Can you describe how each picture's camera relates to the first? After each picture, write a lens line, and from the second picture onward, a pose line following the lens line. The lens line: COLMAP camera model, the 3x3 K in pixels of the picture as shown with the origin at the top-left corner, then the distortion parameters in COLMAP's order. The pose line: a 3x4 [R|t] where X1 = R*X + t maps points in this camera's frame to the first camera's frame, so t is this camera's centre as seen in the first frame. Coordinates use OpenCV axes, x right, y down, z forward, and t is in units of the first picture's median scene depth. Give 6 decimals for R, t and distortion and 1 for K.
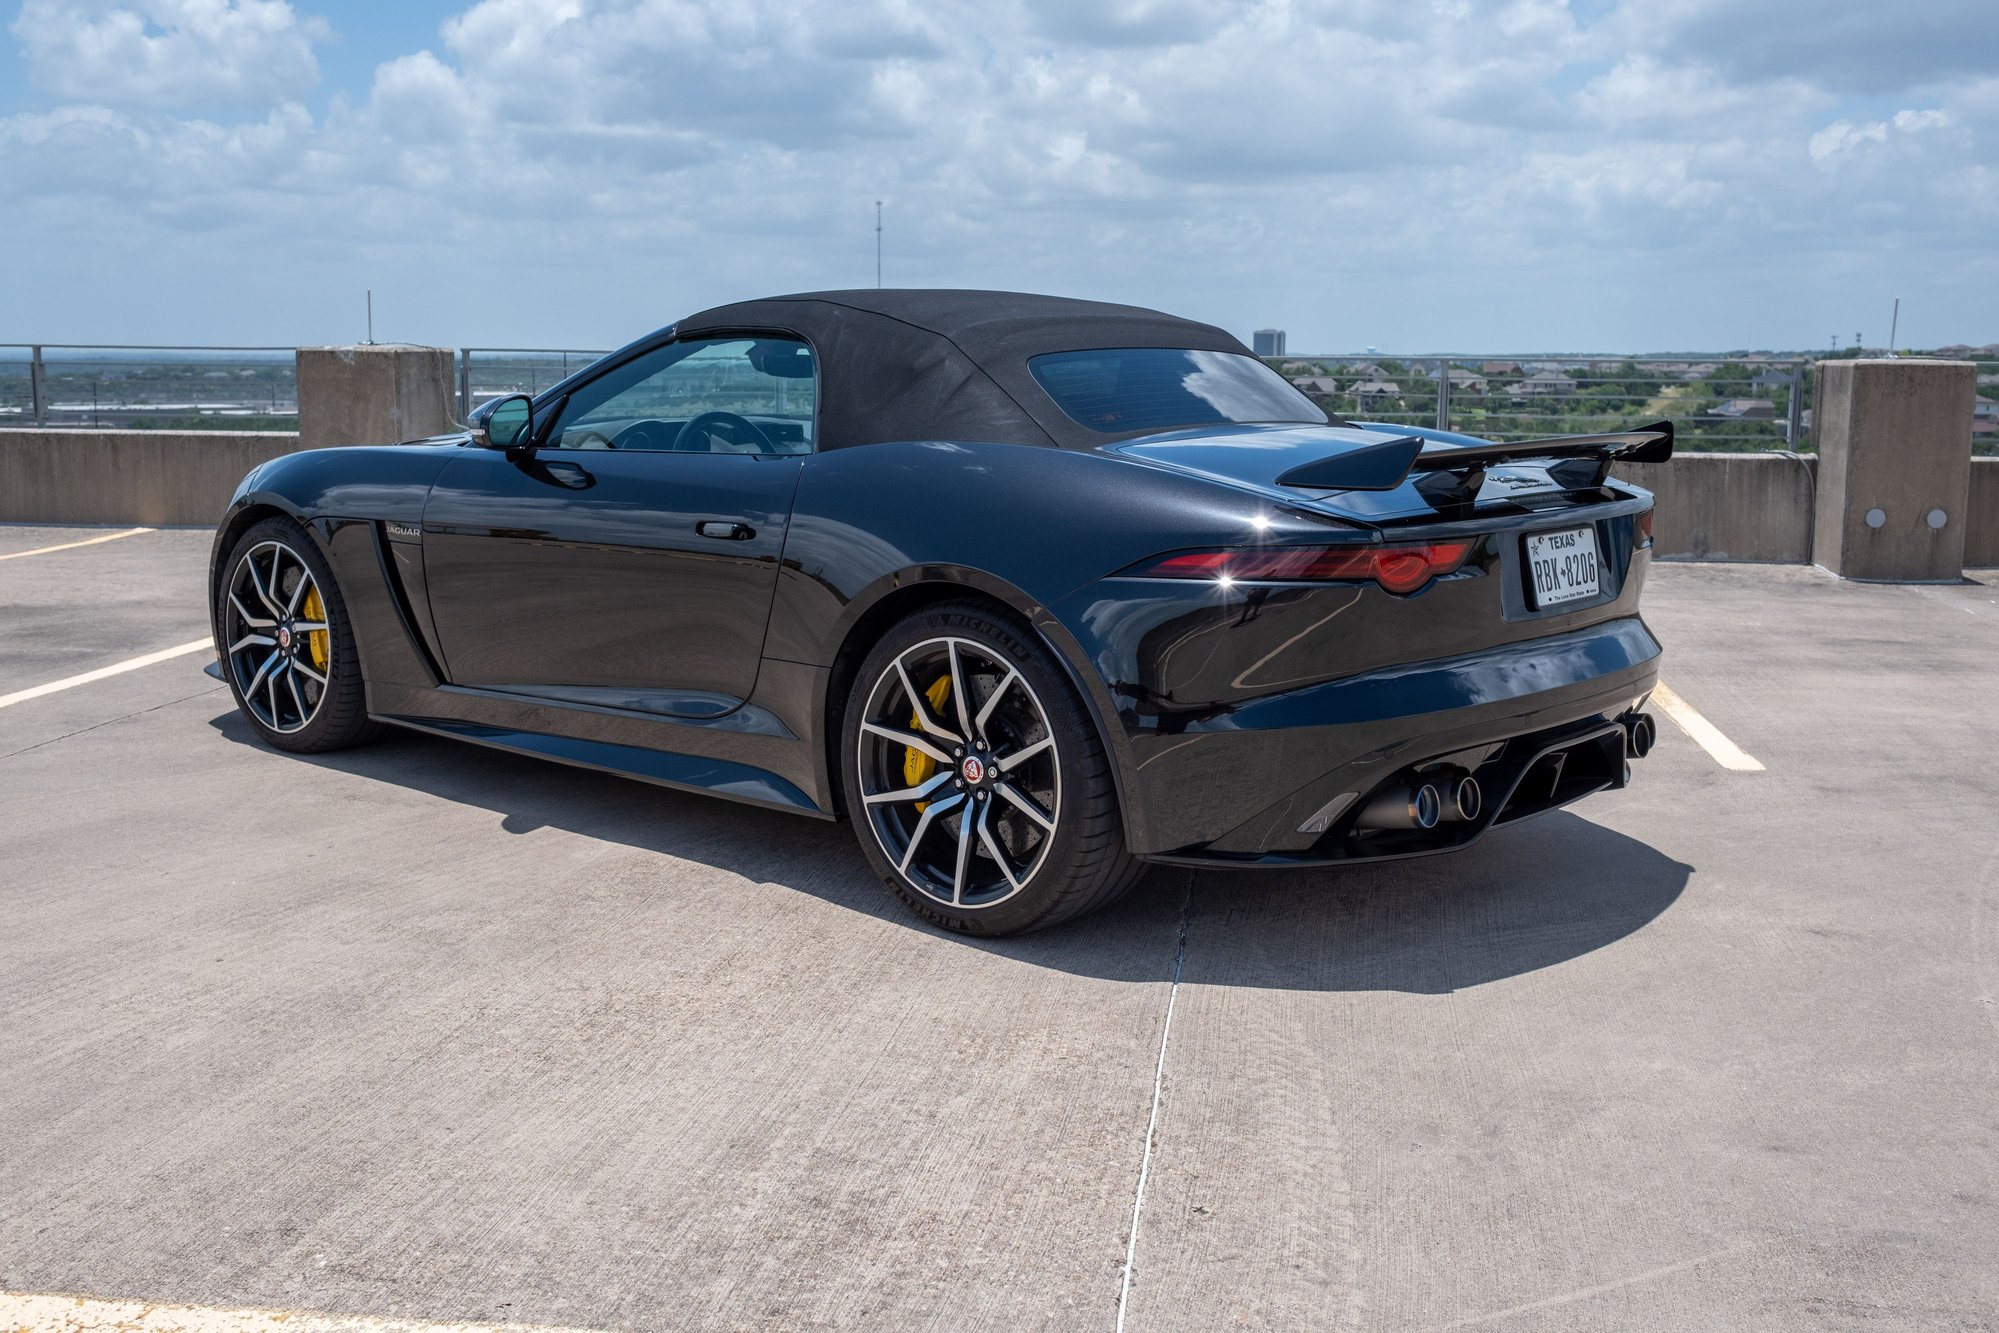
lens RADIAL K [[2031.4, 0, 1030.4], [0, 2031.4, 662.7], [0, 0, 1]] dist [-0.011022, 0.022614]
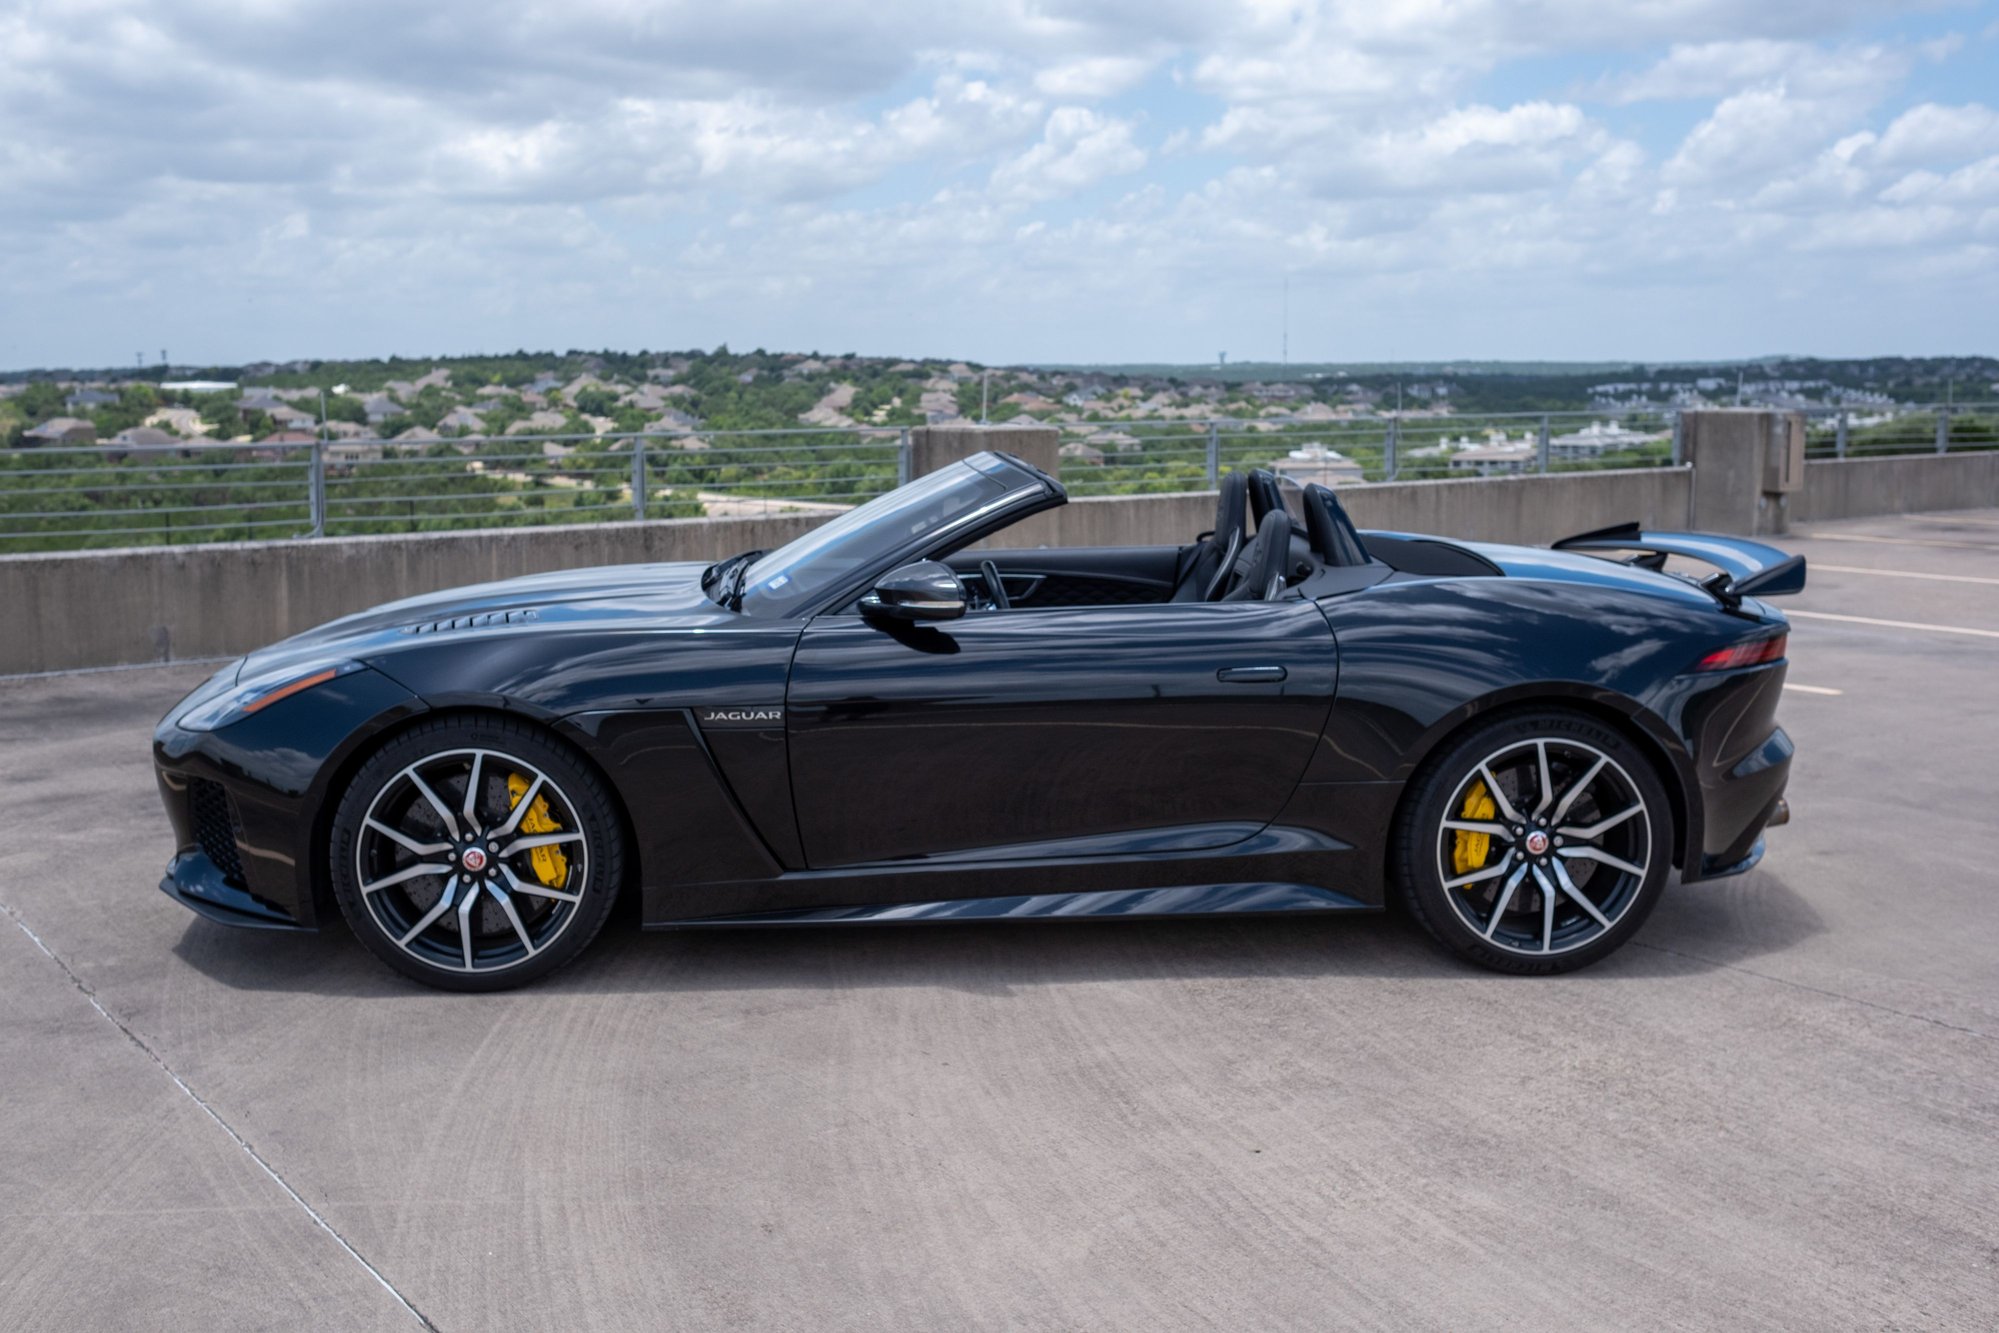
lens RADIAL K [[2030.7, 0, 1004.4], [0, 2030.7, 663.9], [0, 0, 1]] dist [-0.009828, 0.020361]
pose [[0.712111, -0.111505, 0.693155, -1.095331], [0.116308, 0.992401, 0.040155, -0.141855], [-0.692366, 0.052024, 0.719669, 0.321364]]
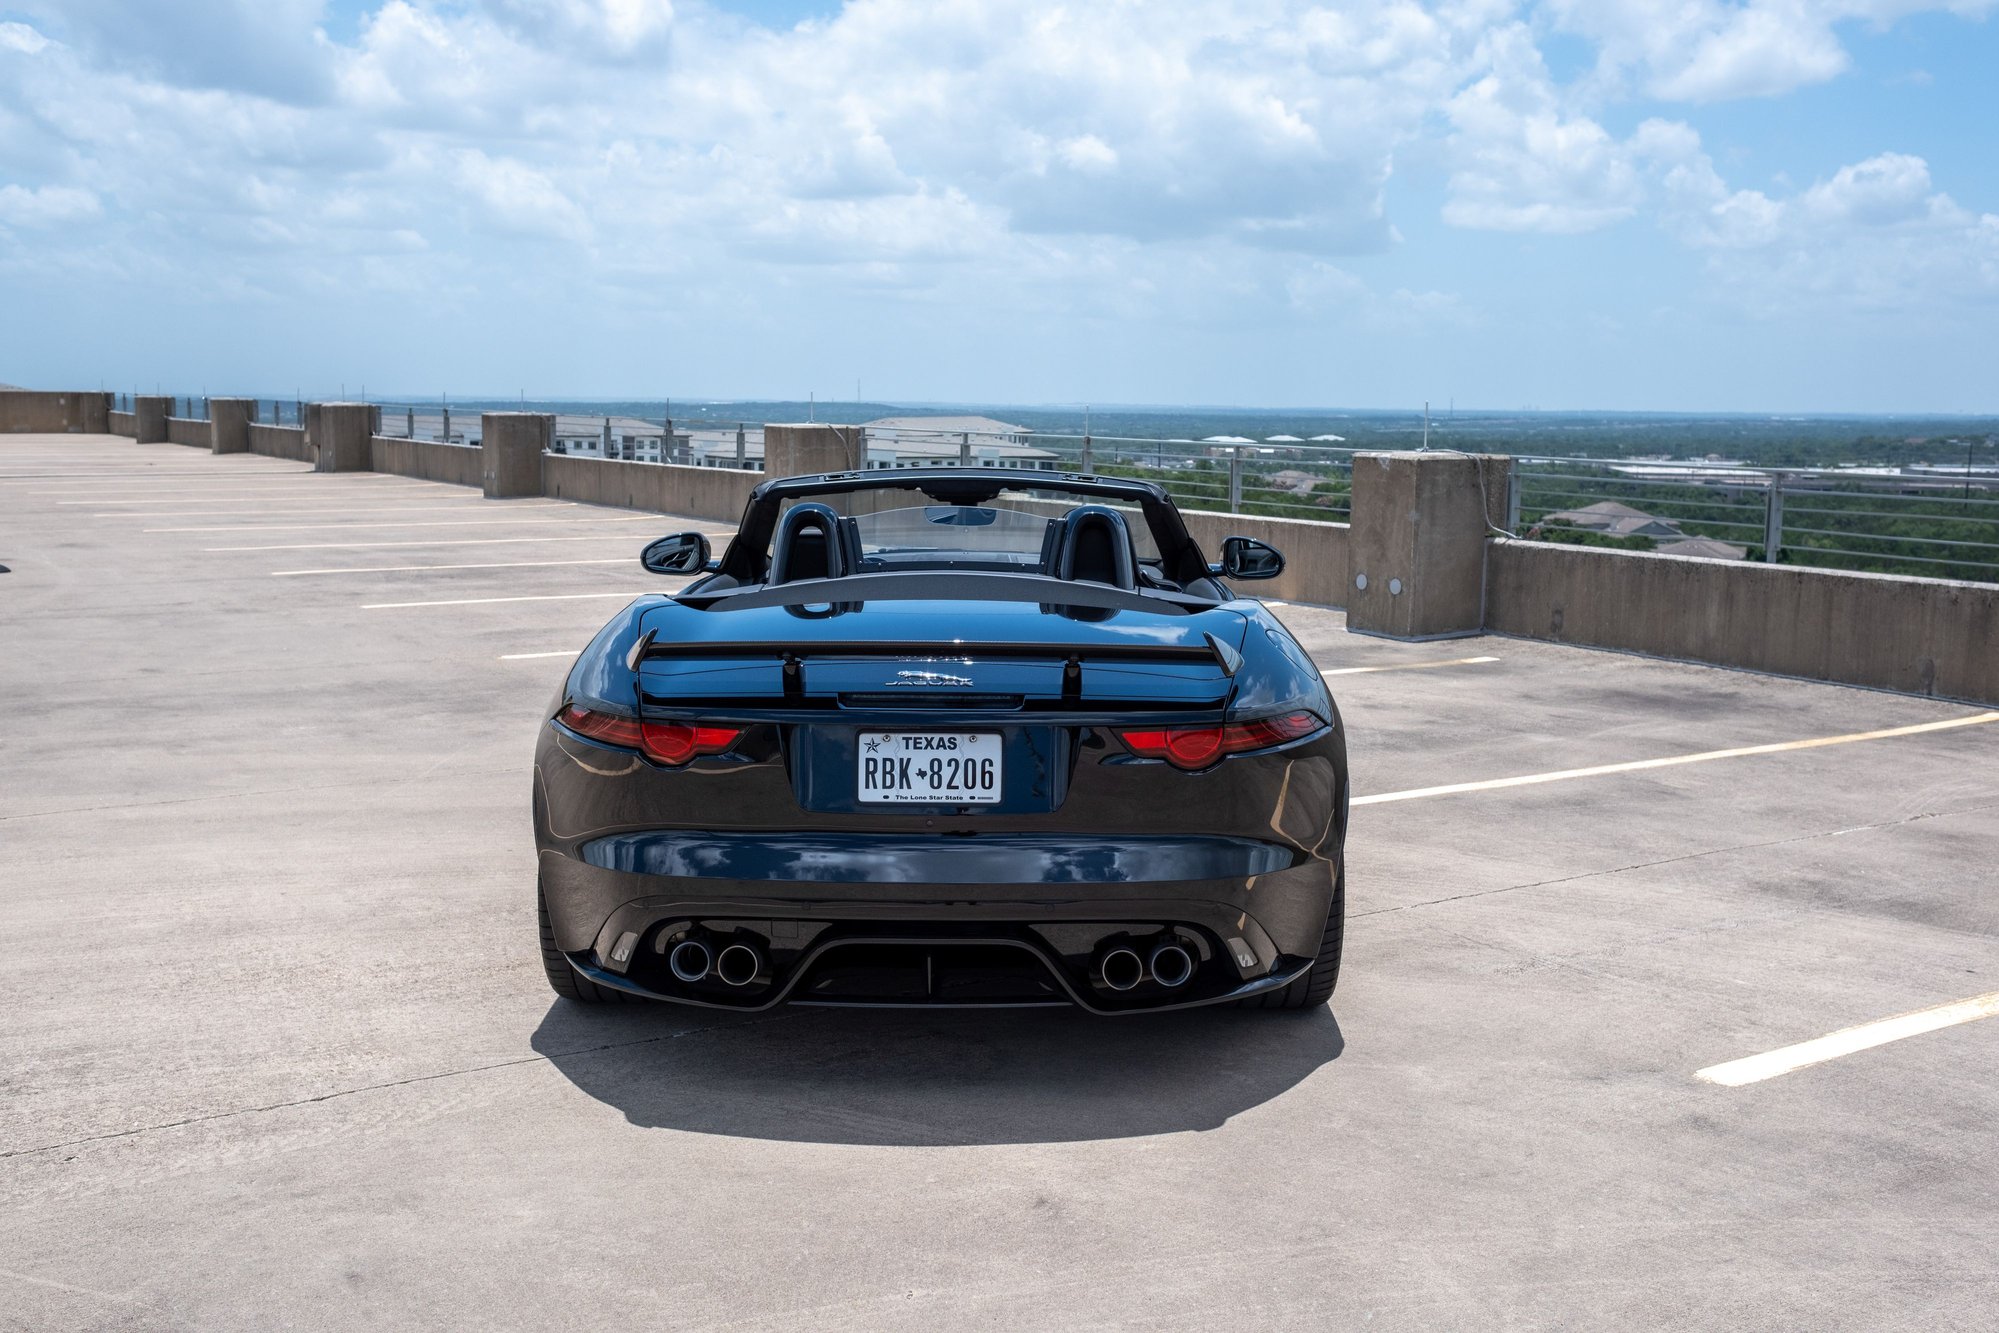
lens RADIAL K [[2023.9, 0, 990.5], [0, 2023.9, 669.0], [0, 0, 1]] dist [-0.009792, 0.023361]
pose [[0.633995, 0.102965, -0.766452, 1.049600], [-0.123113, 0.991895, 0.031414, -0.131774], [0.763475, 0.074444, 0.641533, 0.380413]]
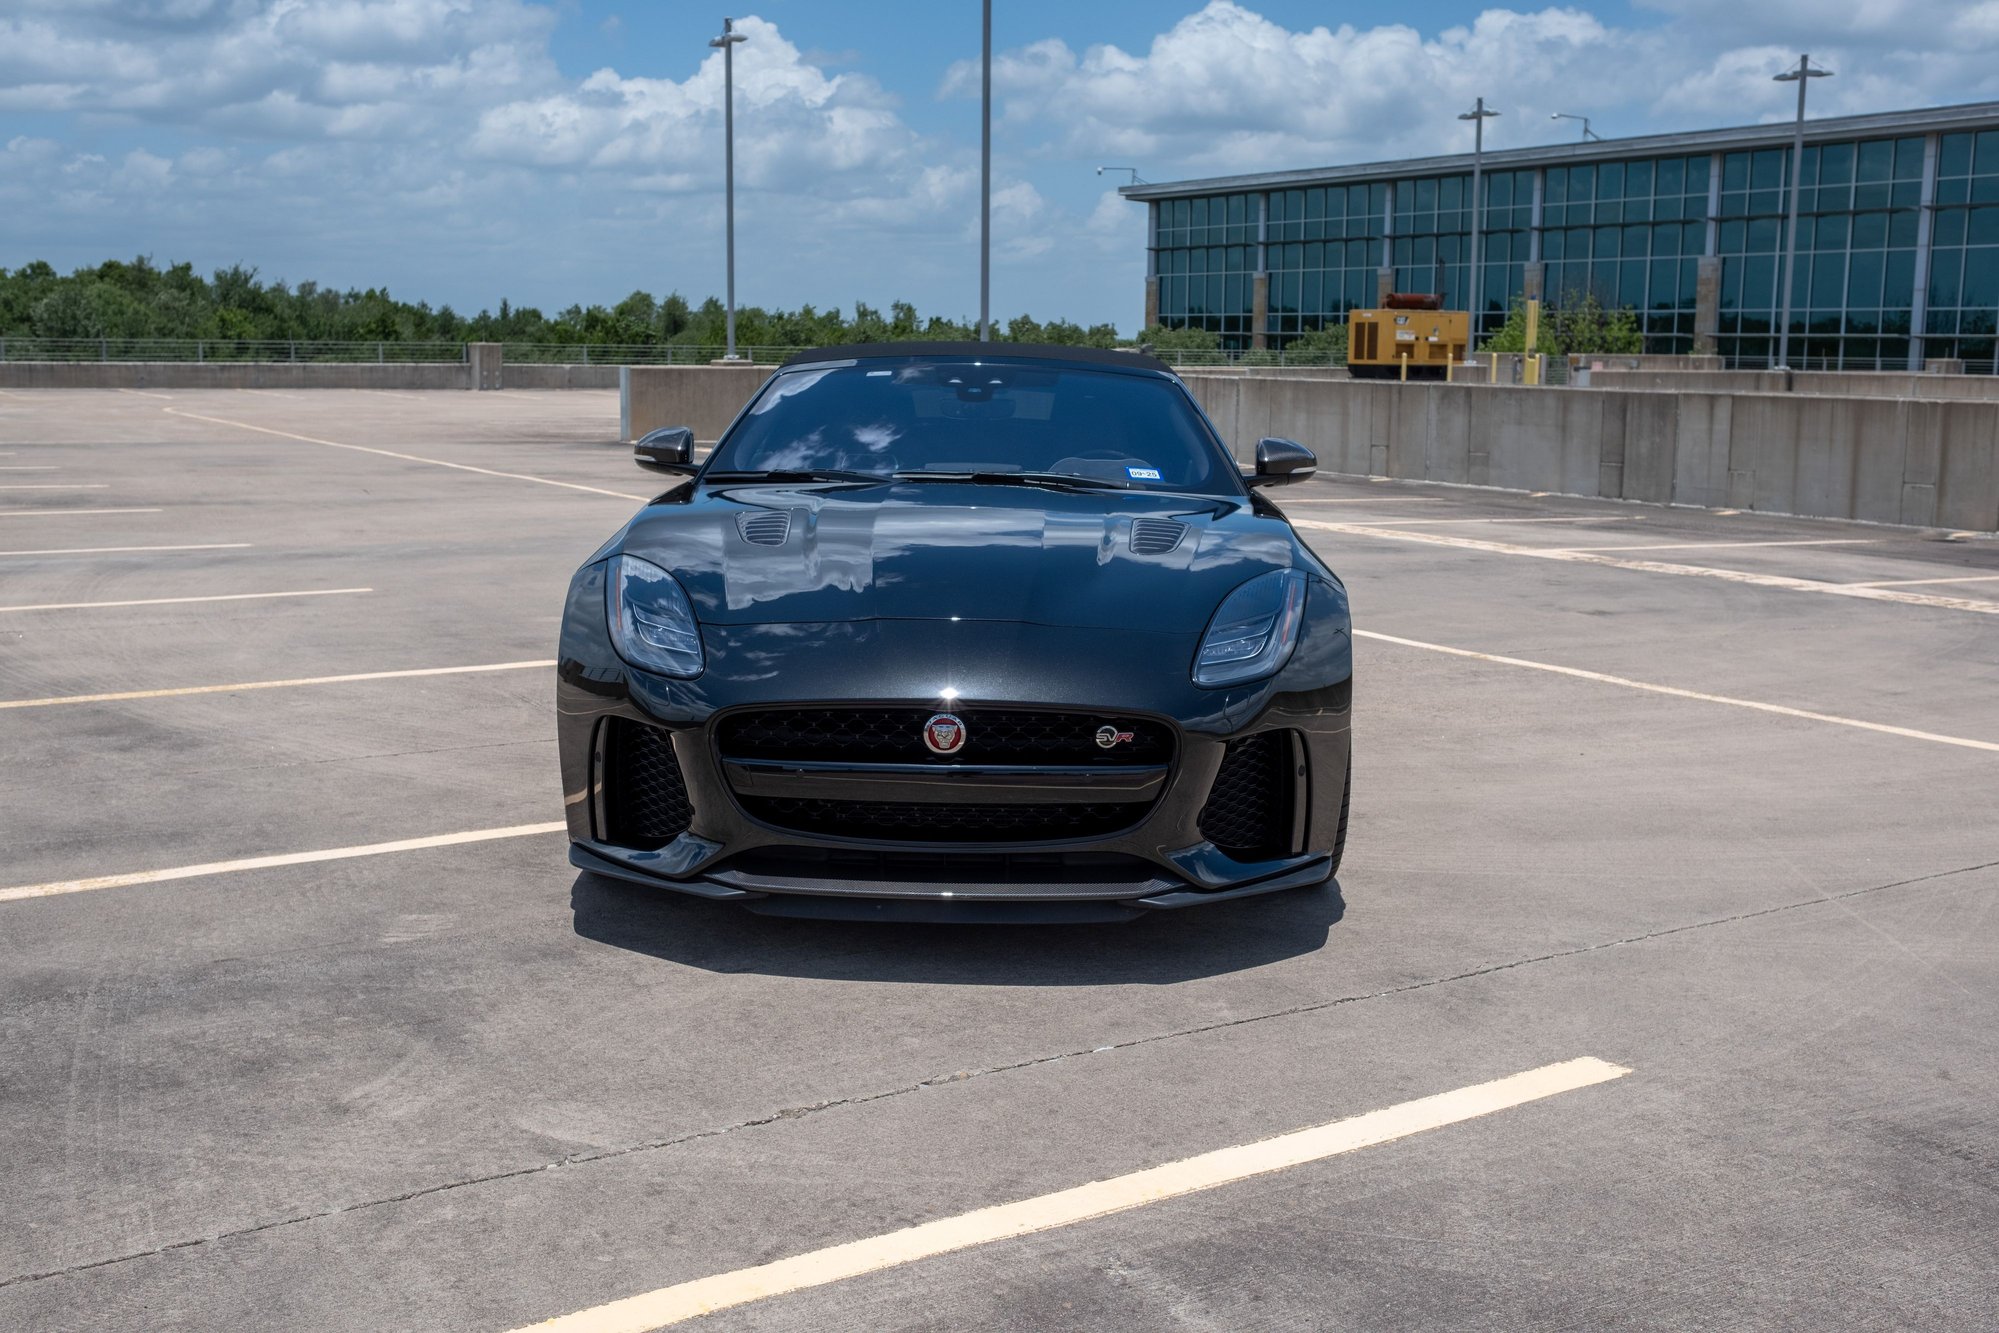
lens RADIAL K [[2021.6, 0, 1016.0], [0, 2021.6, 670.6], [0, 0, 1]] dist [-0.011816, 0.020449]
pose [[-0.641052, -0.139992, 0.754622, -1.293437], [0.098321, 0.960144, 0.261643, -0.392758], [-0.761173, 0.241922, -0.601738, 2.236361]]
